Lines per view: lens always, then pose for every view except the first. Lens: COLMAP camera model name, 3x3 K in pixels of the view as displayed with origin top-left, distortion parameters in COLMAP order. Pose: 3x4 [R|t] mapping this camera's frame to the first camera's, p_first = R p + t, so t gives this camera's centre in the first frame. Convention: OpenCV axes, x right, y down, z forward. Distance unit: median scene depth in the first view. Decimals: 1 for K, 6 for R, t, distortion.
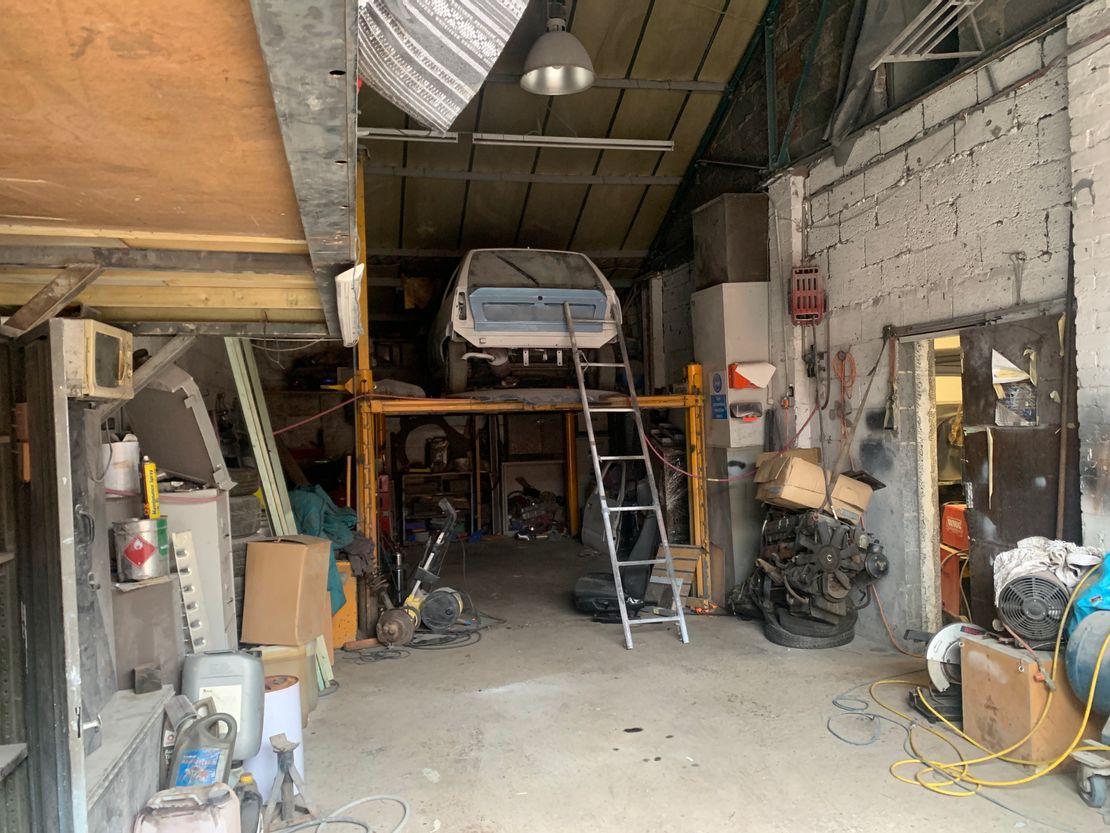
lens RADIAL K [[844.0, 0, 555.2], [0, 844.0, 408.4], [0, 0, 1]] dist [0.099859, -0.160804]
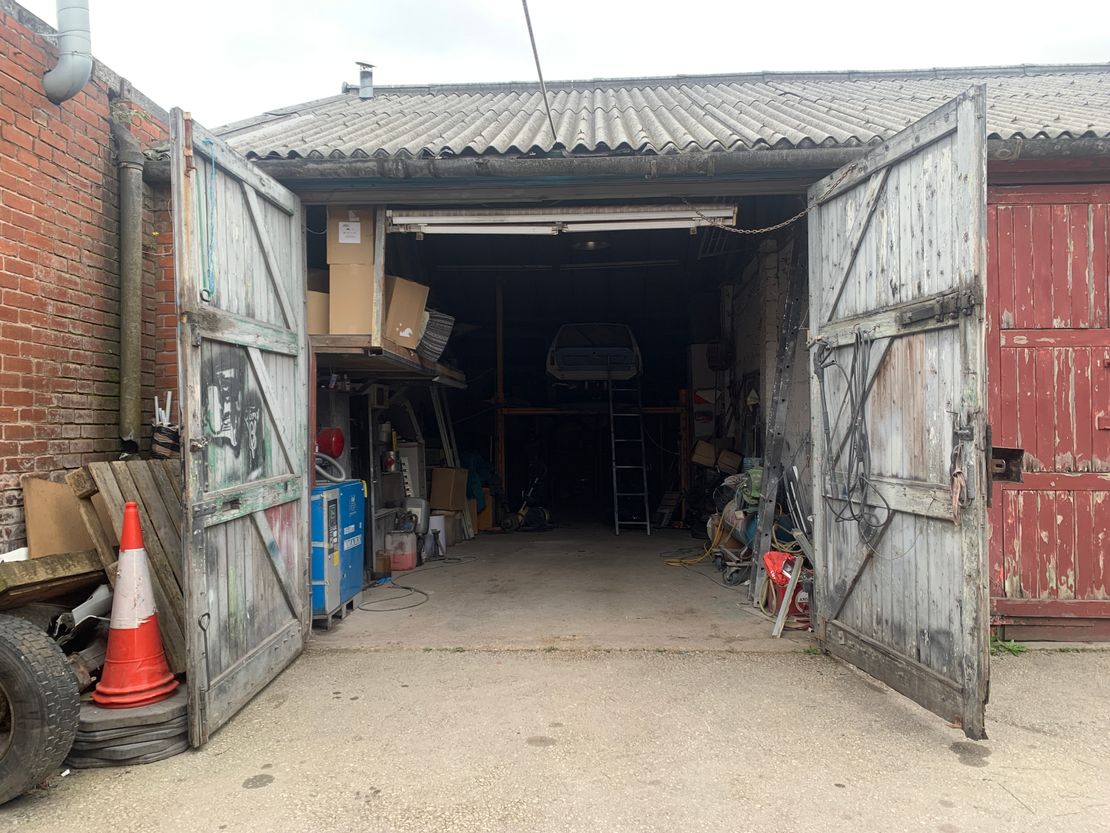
lens RADIAL K [[791.5, 0, 552.7], [0, 791.5, 419.8], [0, 0, 1]] dist [0.081047, -0.094361]
pose [[0.962956, 0.015198, -0.269231, 0.386325], [-0.012196, 0.999843, 0.012821, -0.007213], [0.269384, -0.009062, 0.962990, -0.724466]]
